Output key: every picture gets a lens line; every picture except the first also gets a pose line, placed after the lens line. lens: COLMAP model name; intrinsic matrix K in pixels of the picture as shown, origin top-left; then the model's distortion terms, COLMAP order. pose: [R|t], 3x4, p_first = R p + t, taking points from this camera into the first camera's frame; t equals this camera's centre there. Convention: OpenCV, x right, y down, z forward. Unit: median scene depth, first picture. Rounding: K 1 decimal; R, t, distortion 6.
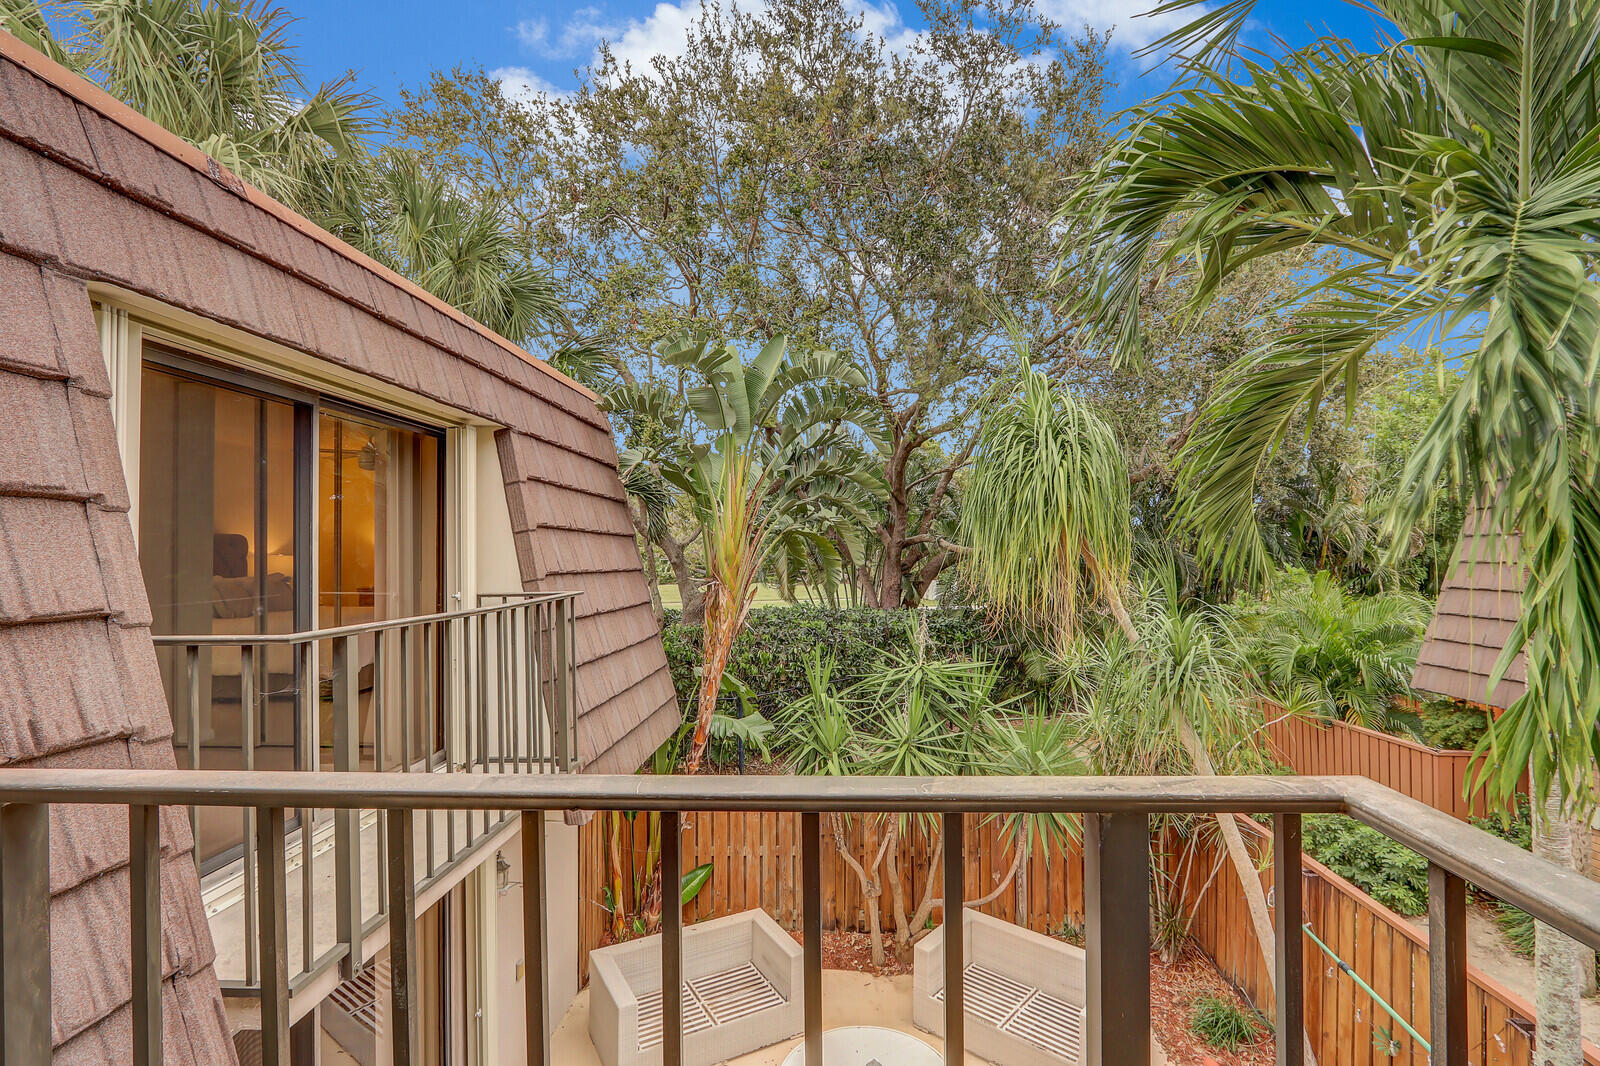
lens RADIAL K [[783.4, 0, 805.4], [0, 783.4, 555.8], [0, 0, 1]] dist [-0.023443, 0.005857]
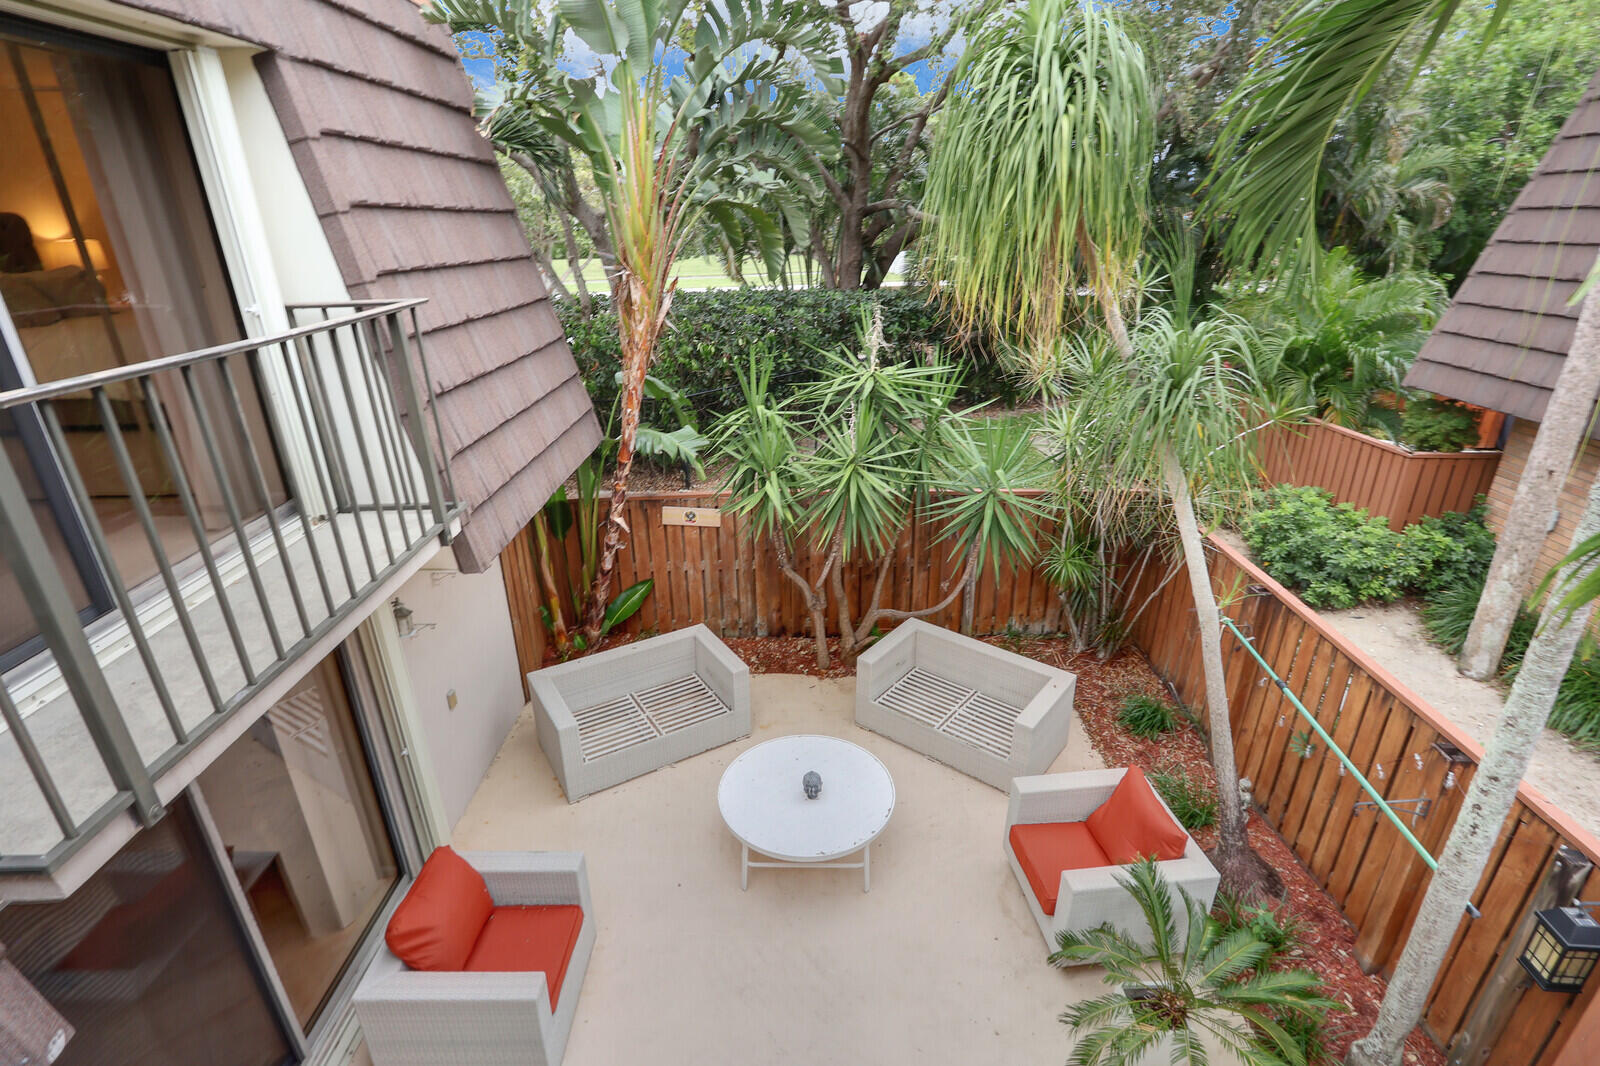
lens RADIAL K [[783.4, 0, 805.4], [0, 783.4, 555.8], [0, 0, 1]] dist [-0.023443, 0.005857]
pose [[0.999032, -0.019742, 0.039308, 0.033886], [0.002418, 0.916924, 0.399054, -0.017999], [-0.043920, -0.398572, 0.916085, 0.126394]]
